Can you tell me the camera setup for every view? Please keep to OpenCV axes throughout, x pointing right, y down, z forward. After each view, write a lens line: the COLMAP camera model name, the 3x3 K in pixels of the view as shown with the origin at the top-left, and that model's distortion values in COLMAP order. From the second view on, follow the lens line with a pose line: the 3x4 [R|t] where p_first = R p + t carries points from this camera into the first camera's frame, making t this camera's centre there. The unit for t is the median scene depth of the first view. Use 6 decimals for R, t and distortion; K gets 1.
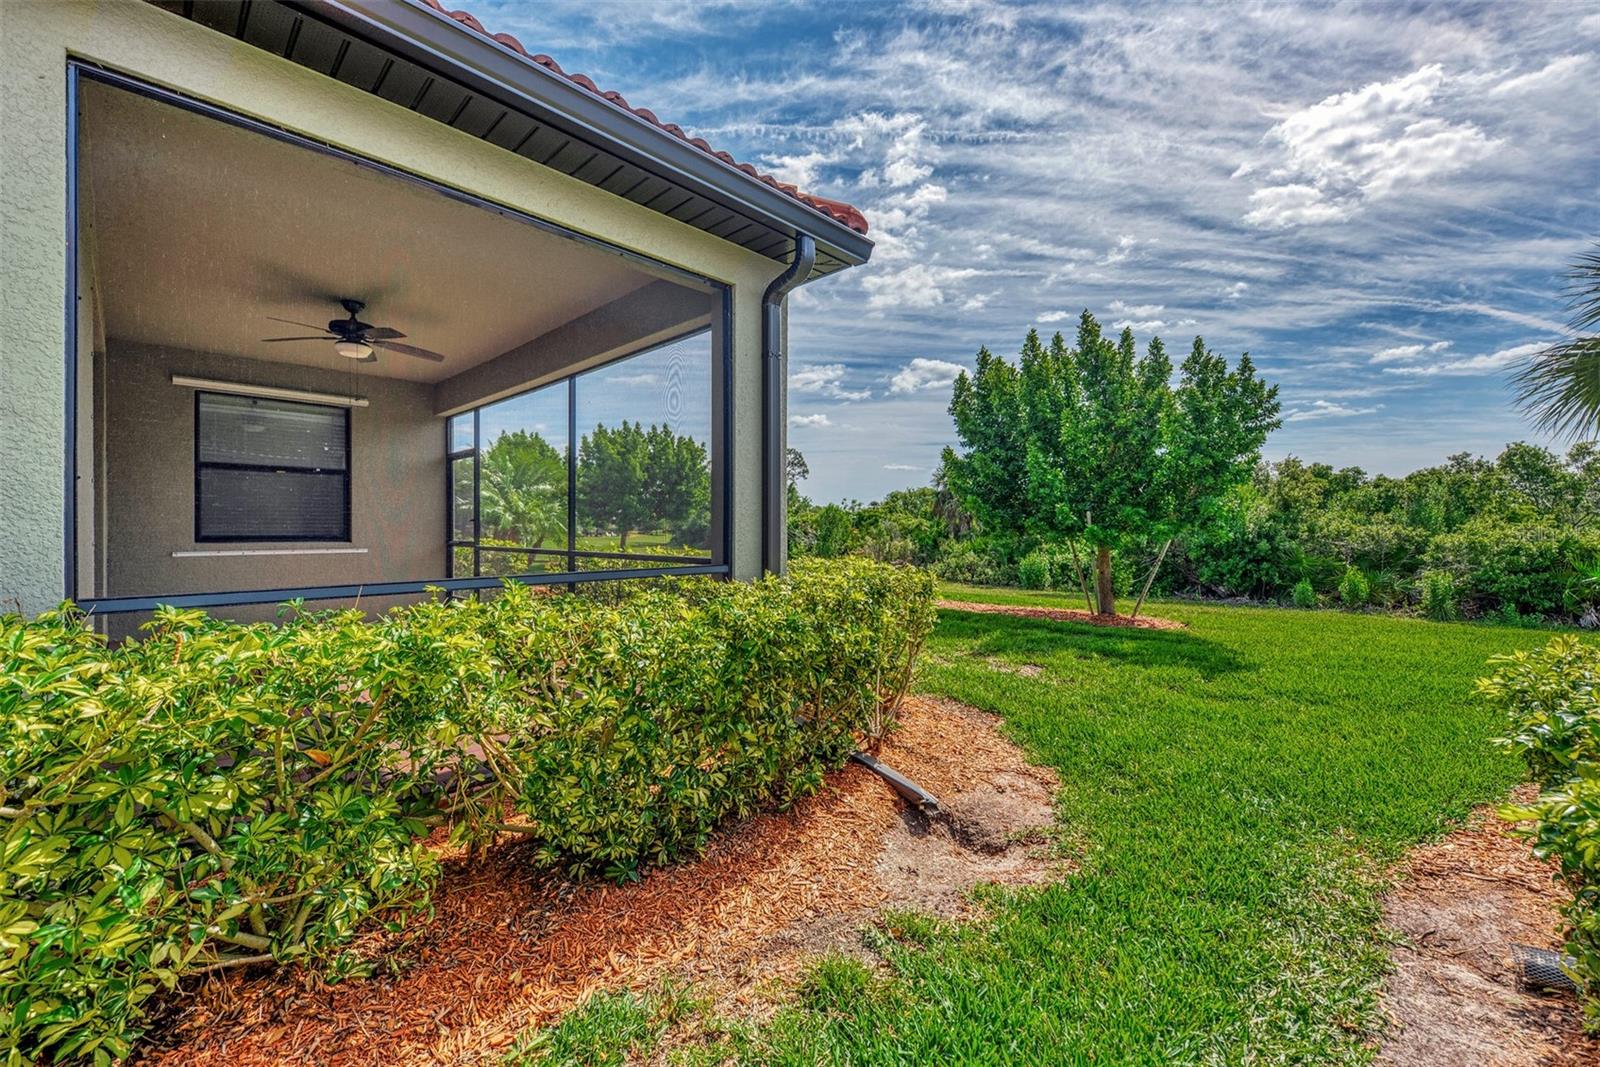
lens RADIAL K [[646.9, 0, 800.0], [0, 646.9, 533.5], [0, 0, 1]] dist [-0.000174, -0.000461]
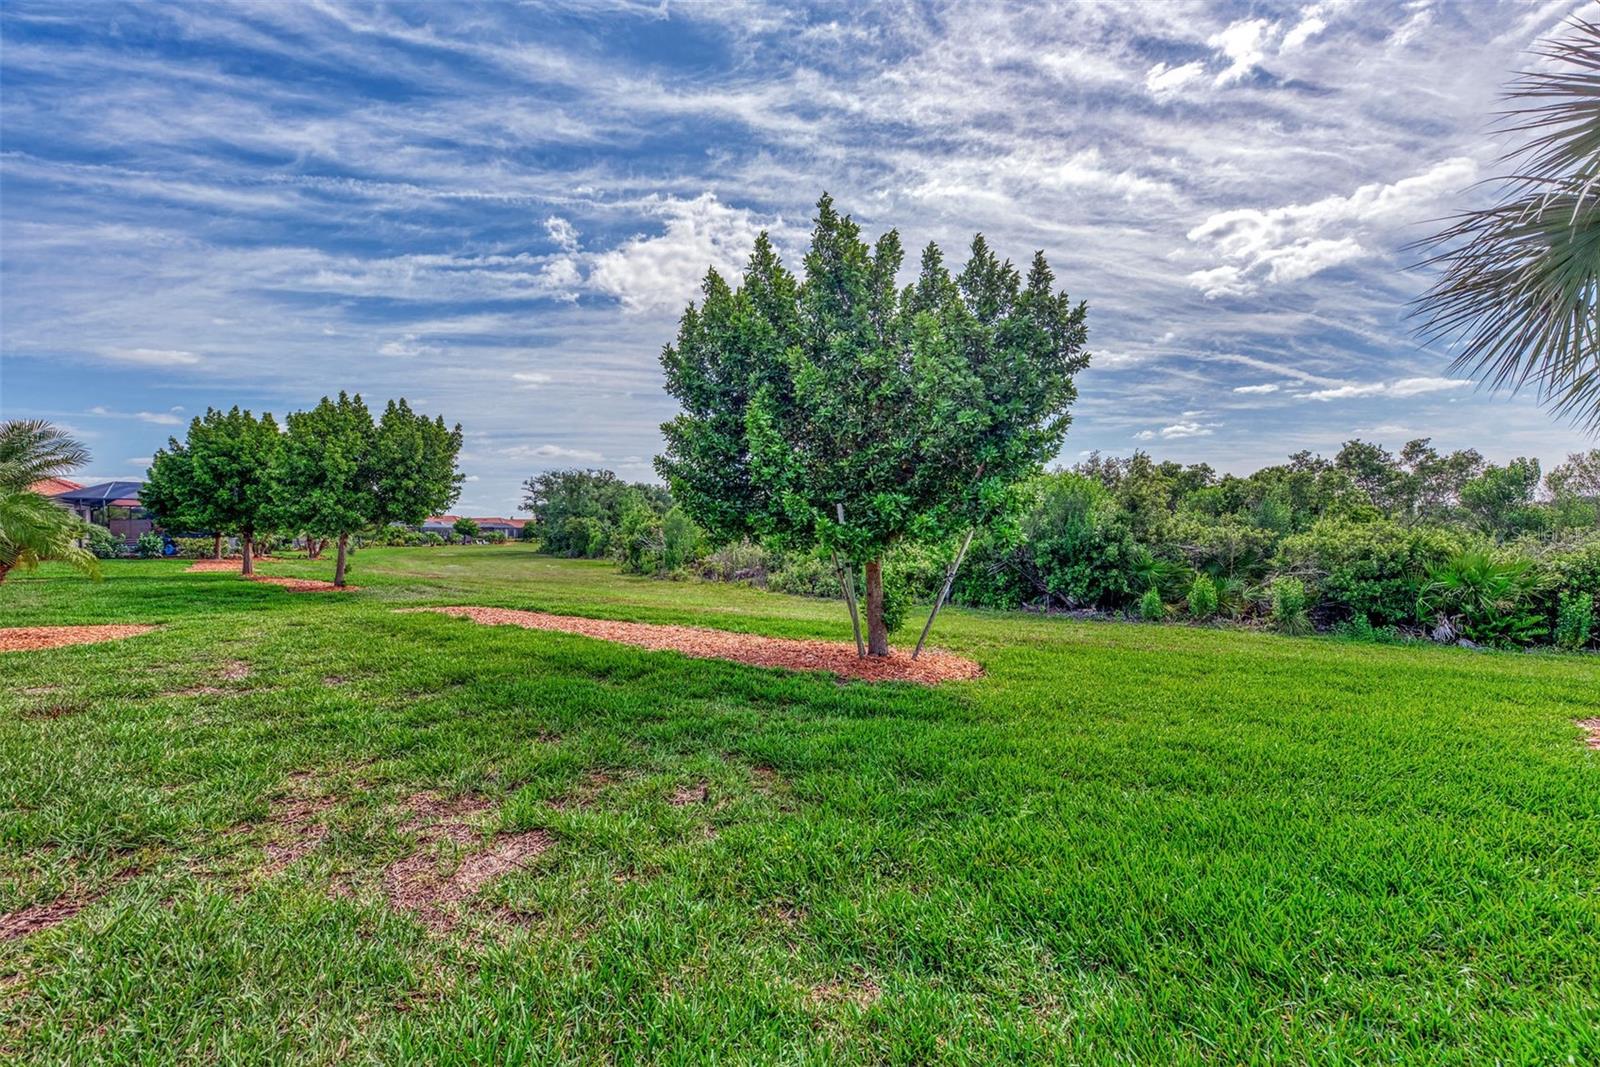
lens RADIAL K [[646.9, 0, 800.0], [0, 646.9, 533.5], [0, 0, 1]] dist [-0.000174, -0.000461]
pose [[0.989001, -0.004986, 0.147825, 0.179234], [0.006557, 0.999927, -0.010148, 0.002312], [-0.147764, 0.011006, 0.988961, 0.202246]]
